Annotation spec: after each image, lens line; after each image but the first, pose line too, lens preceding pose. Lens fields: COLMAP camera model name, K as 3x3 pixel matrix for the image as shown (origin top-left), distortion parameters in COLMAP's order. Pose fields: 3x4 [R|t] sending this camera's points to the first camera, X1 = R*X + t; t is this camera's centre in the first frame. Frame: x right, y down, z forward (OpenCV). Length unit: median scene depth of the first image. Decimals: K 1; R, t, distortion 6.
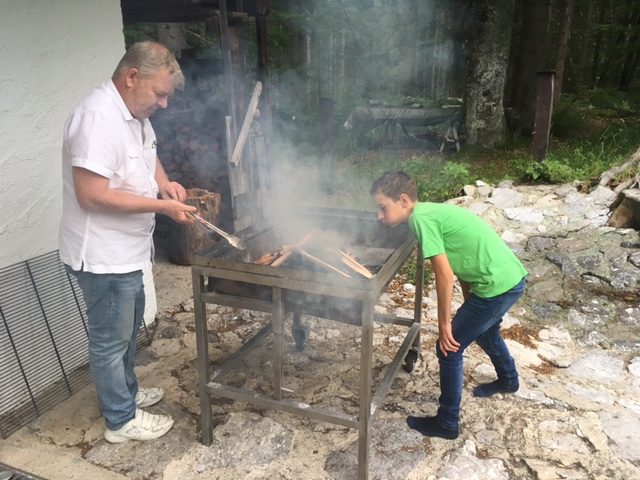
lens RADIAL K [[529.6, 0, 320.0], [0, 529.6, 240.0], [0, 0, 1]] dist [-0.002508, -0.018453]
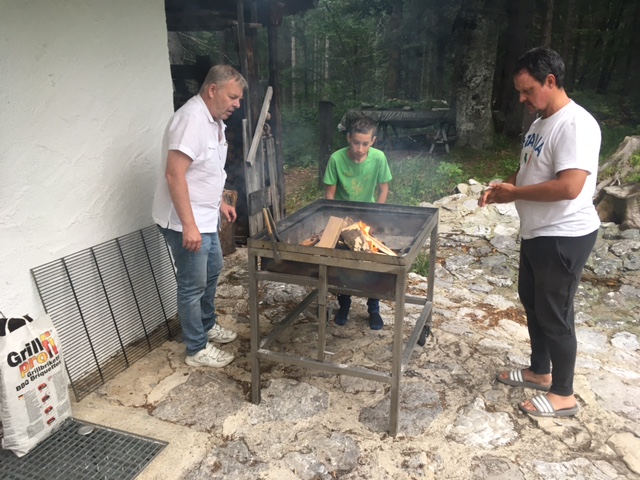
lens RADIAL K [[529.6, 0, 320.0], [0, 529.6, 240.0], [0, 0, 1]] dist [-0.002508, -0.018453]
pose [[0.999509, -0.004560, 0.031009, -0.084637], [0.004623, 0.999987, -0.001979, 0.024180], [-0.031000, 0.002121, 0.999517, -0.130683]]
